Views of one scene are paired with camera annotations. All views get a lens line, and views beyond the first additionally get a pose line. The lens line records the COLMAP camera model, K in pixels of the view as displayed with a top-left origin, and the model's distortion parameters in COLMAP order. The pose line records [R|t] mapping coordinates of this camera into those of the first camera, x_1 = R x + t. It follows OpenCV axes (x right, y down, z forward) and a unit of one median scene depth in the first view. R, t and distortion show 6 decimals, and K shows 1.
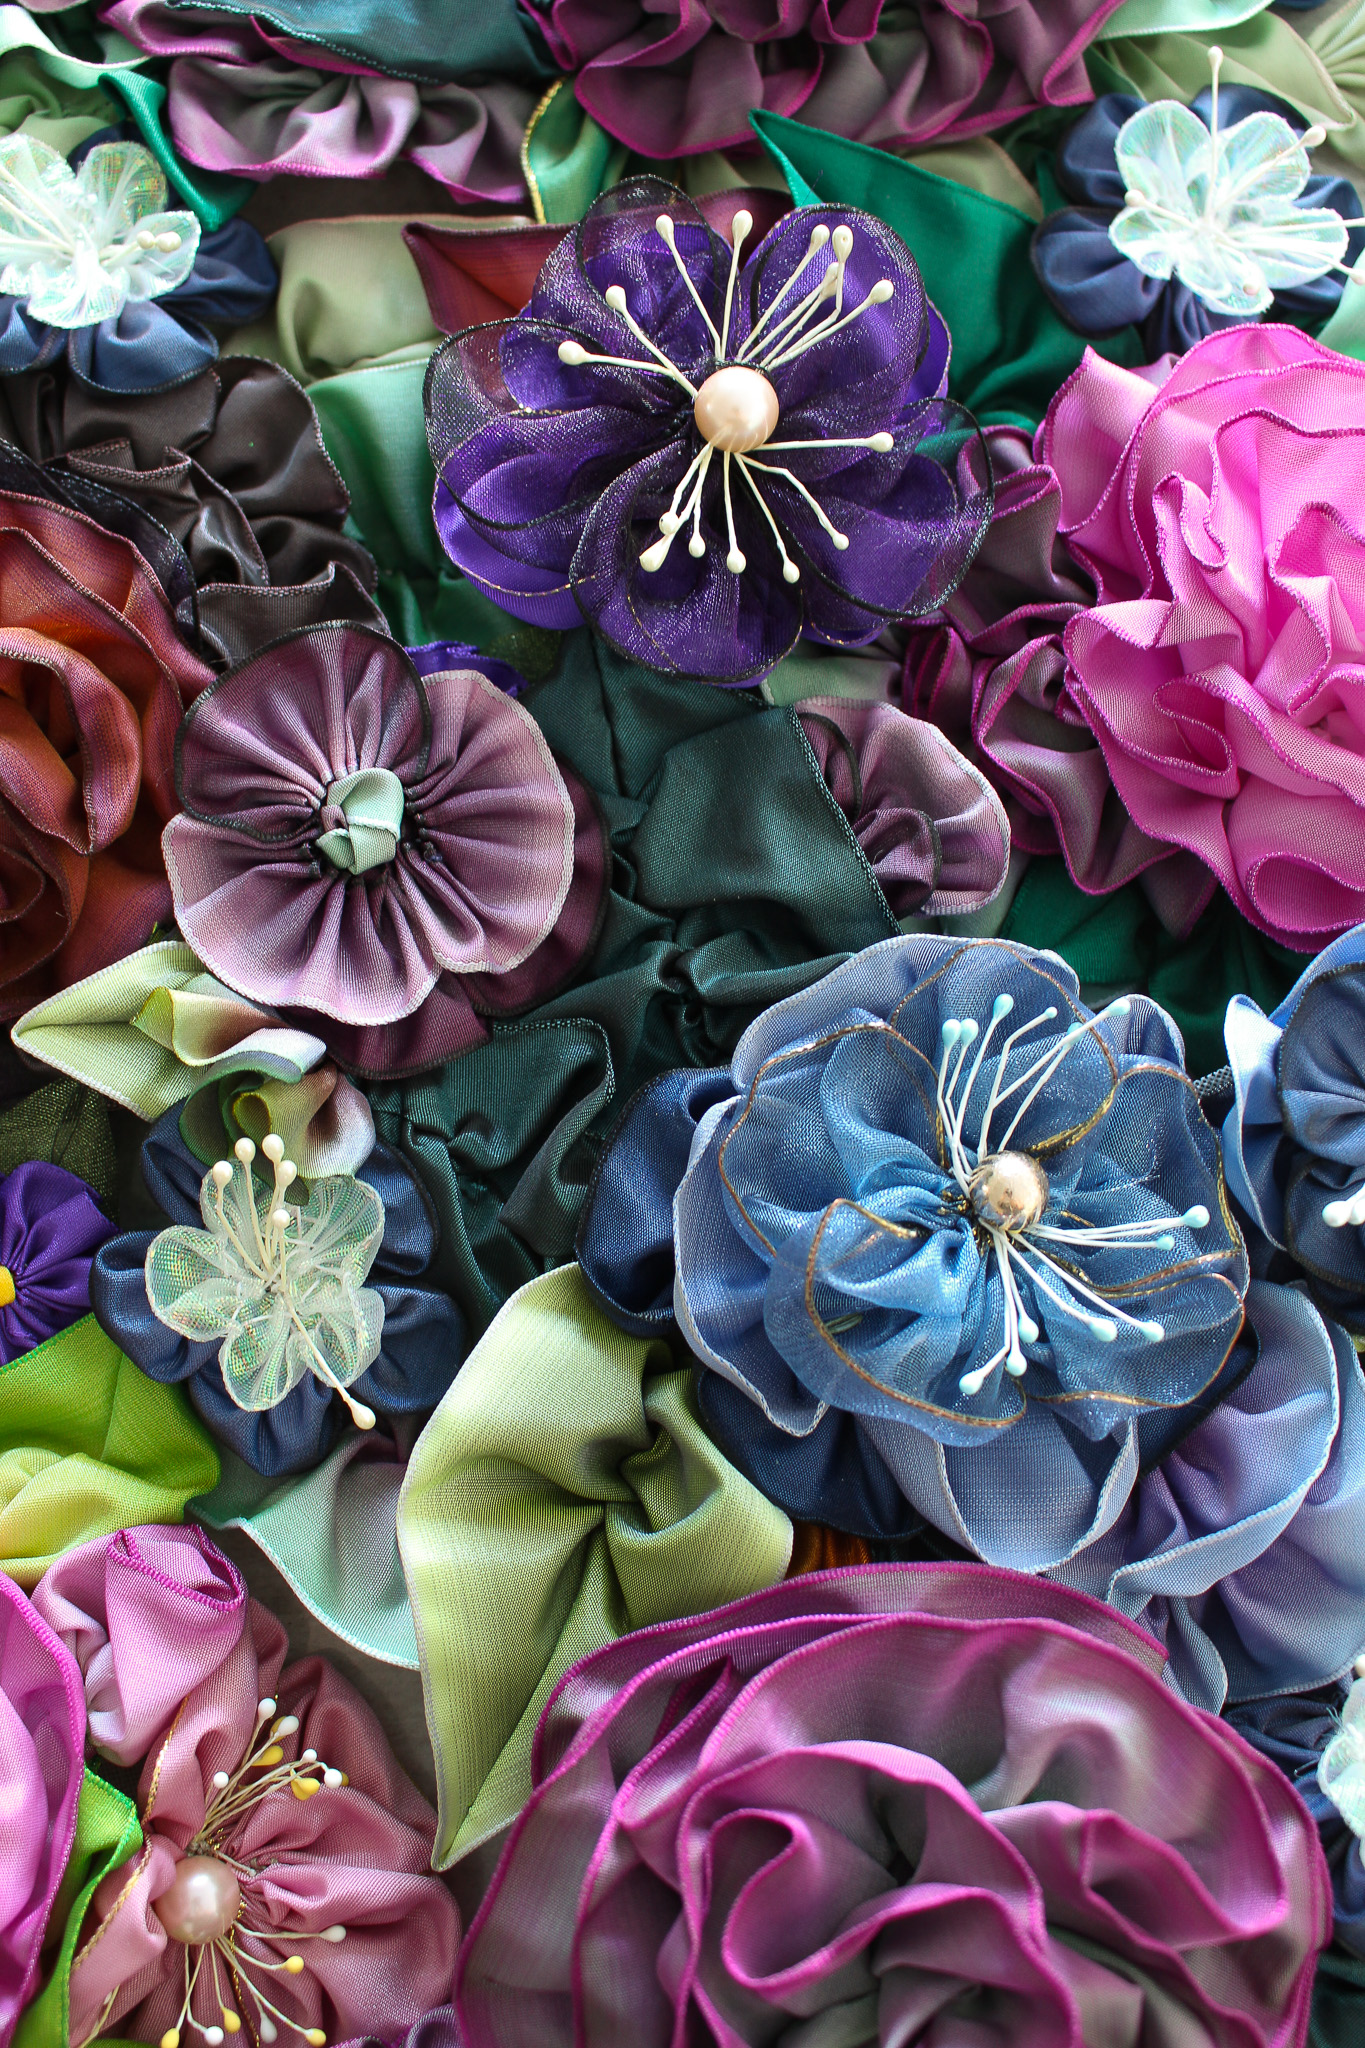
lens RADIAL K [[2221.0, 0, 682.5], [0, 2221.0, 1024.0], [0, 0, 1]] dist [-0.095625, 0.033680]
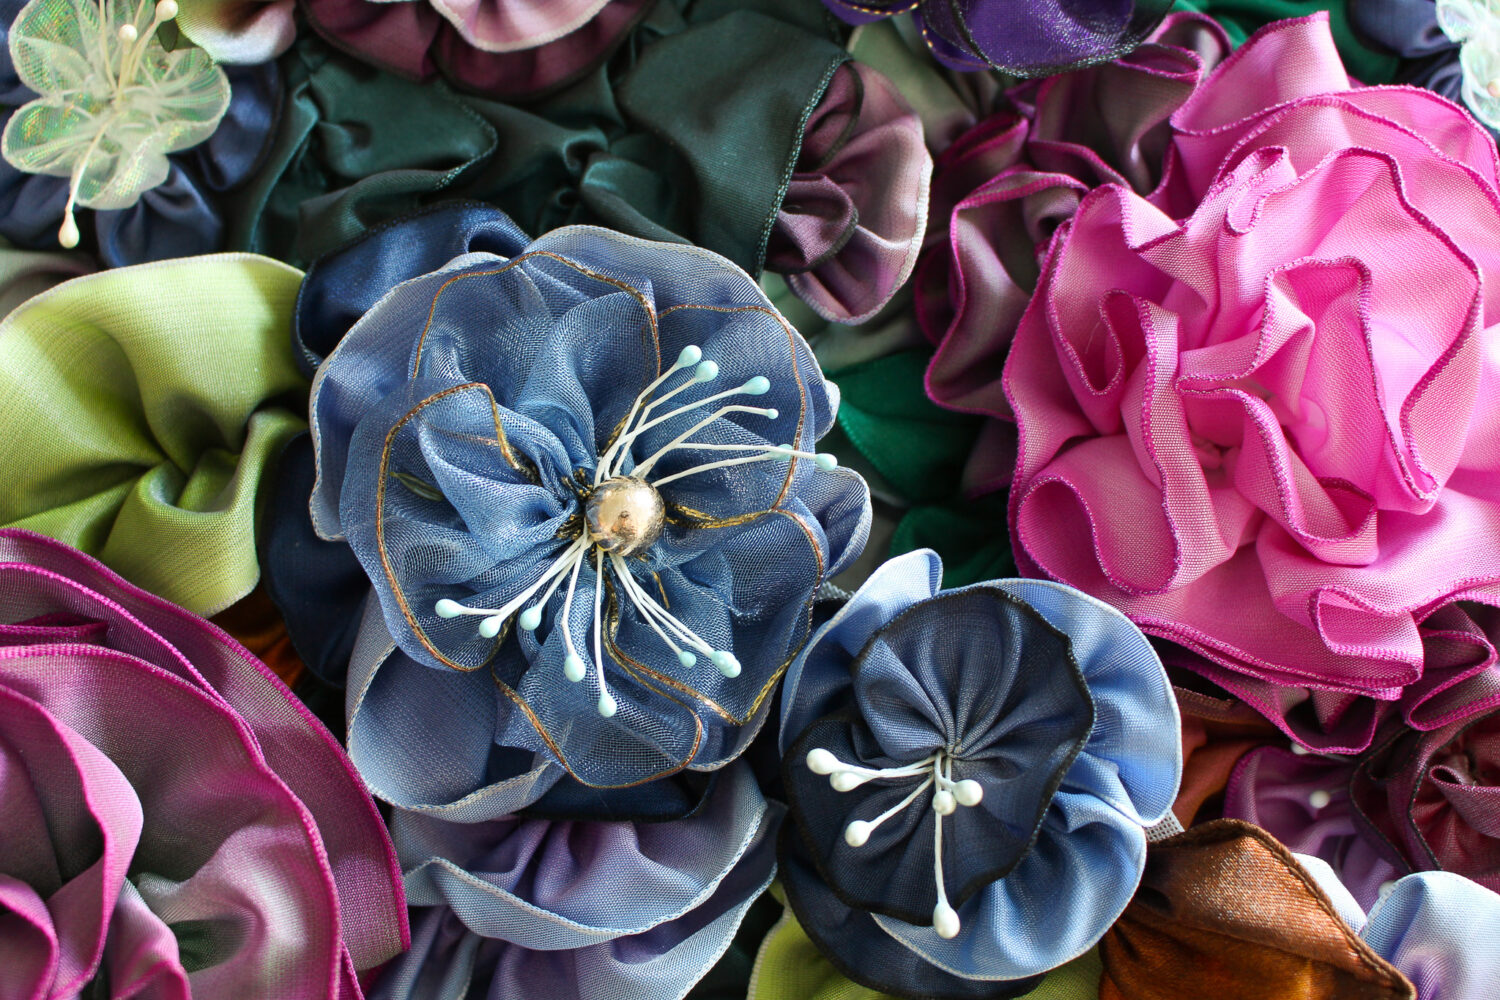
lens RADIAL K [[1787.5, 0, 750.0], [0, 1787.5, 500.0], [0, 0, 1]] dist [-0.088500, 0.065984]
pose [[0.691673, 0.716971, -0.086835, 0.242948], [-0.713861, 0.696947, 0.068314, -0.024336], [0.109498, 0.014737, 0.993878, 0.191912]]
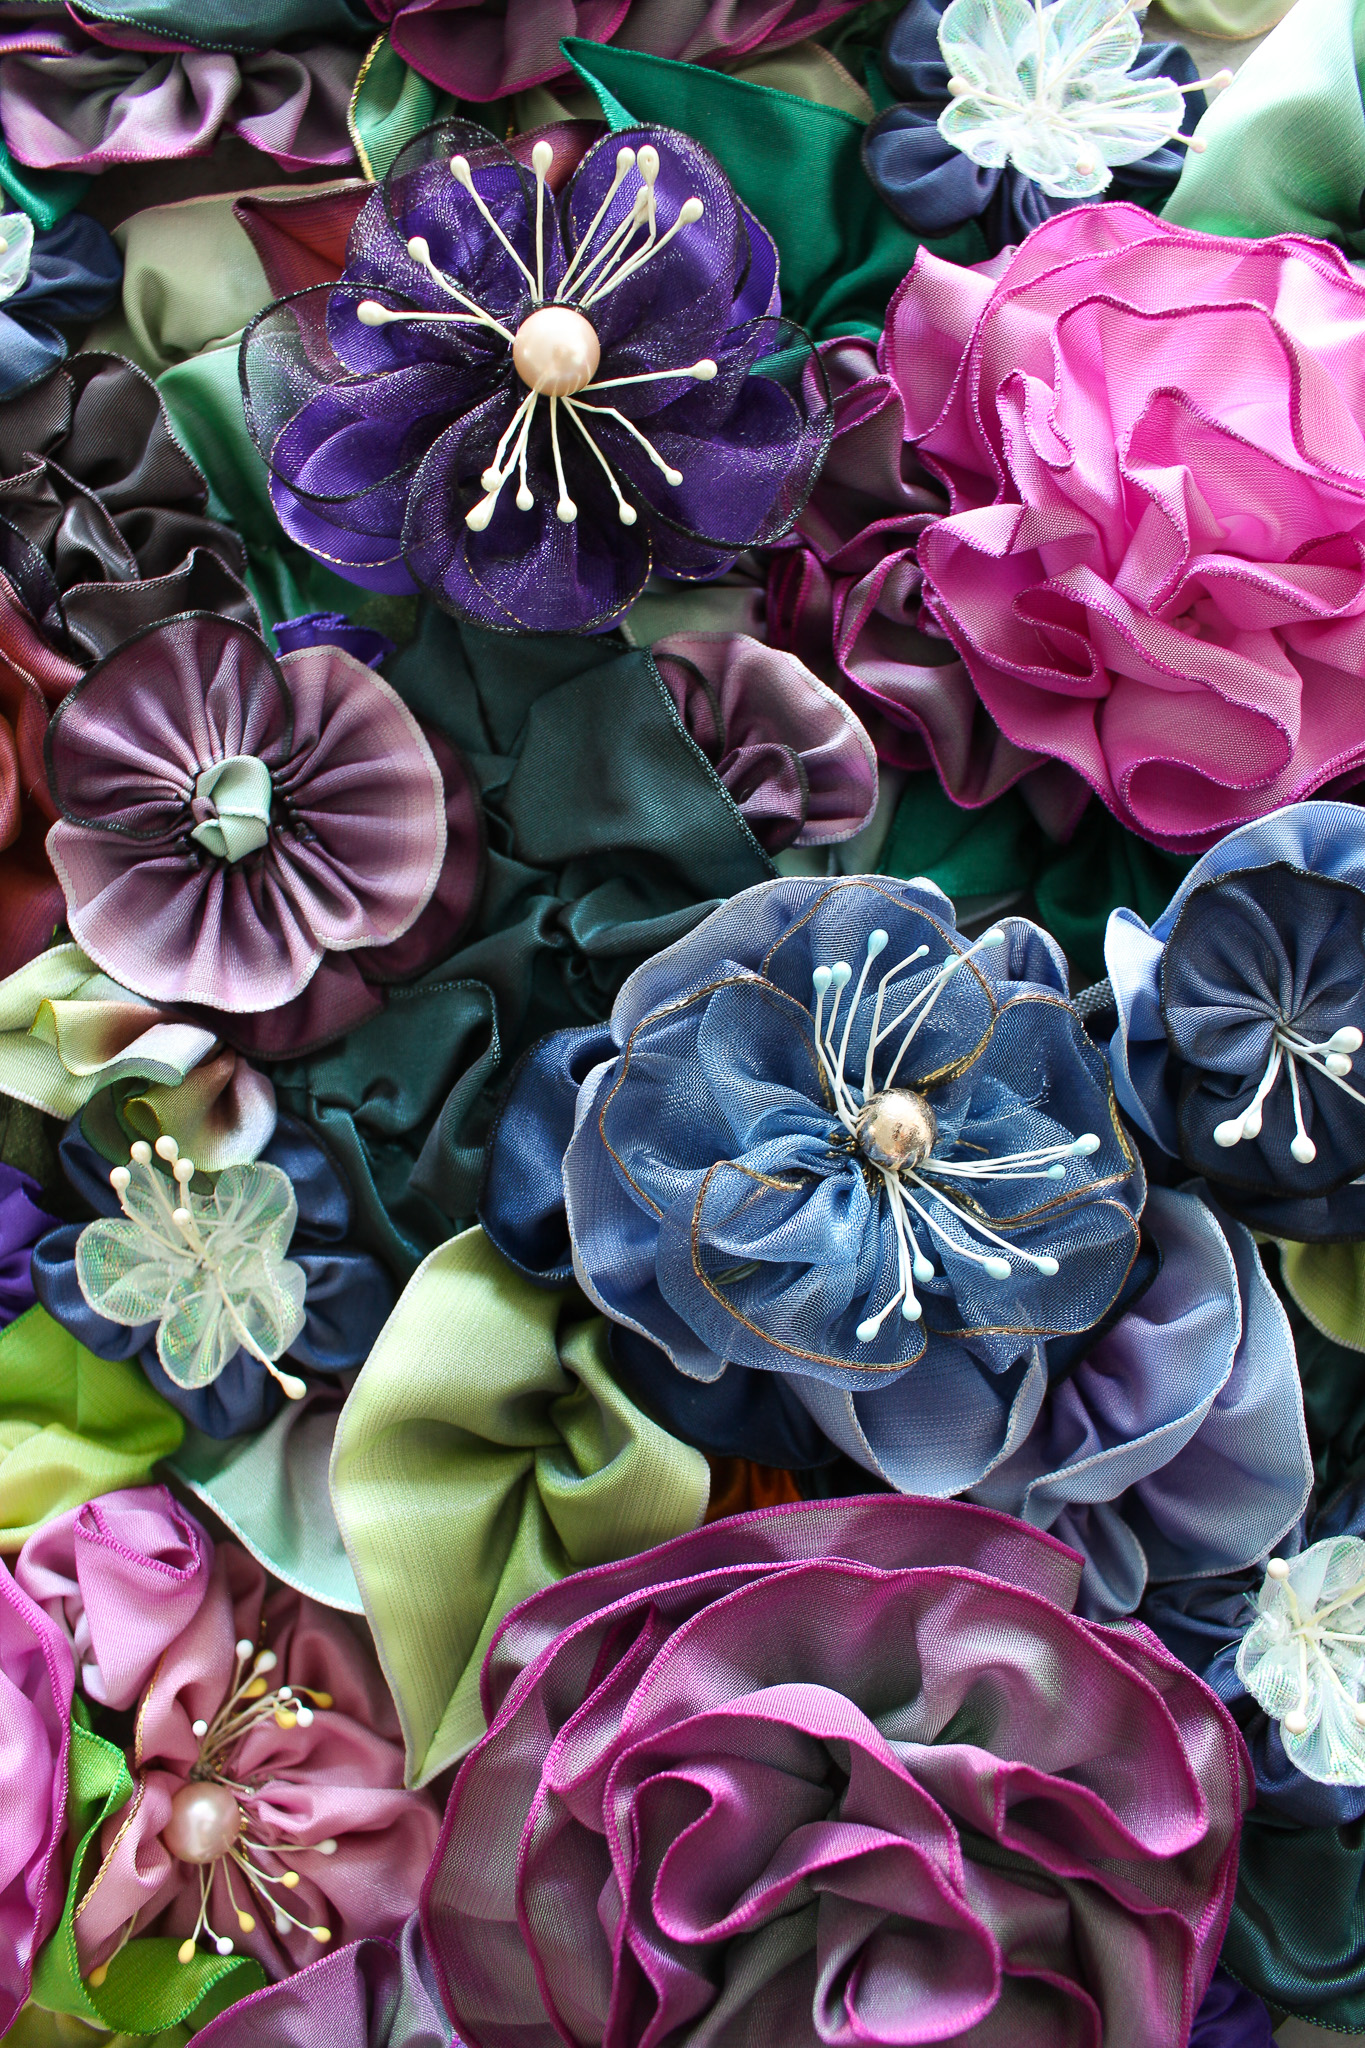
lens RADIAL K [[1706.8, 0, 682.5], [0, 1706.8, 1024.0], [0, 0, 1]] dist [-0.141986, 0.090551]
pose [[0.994879, -0.085911, -0.053244, 0.093234], [0.091612, 0.989019, 0.115969, -0.065771], [0.042697, -0.120253, 0.991825, 0.236633]]
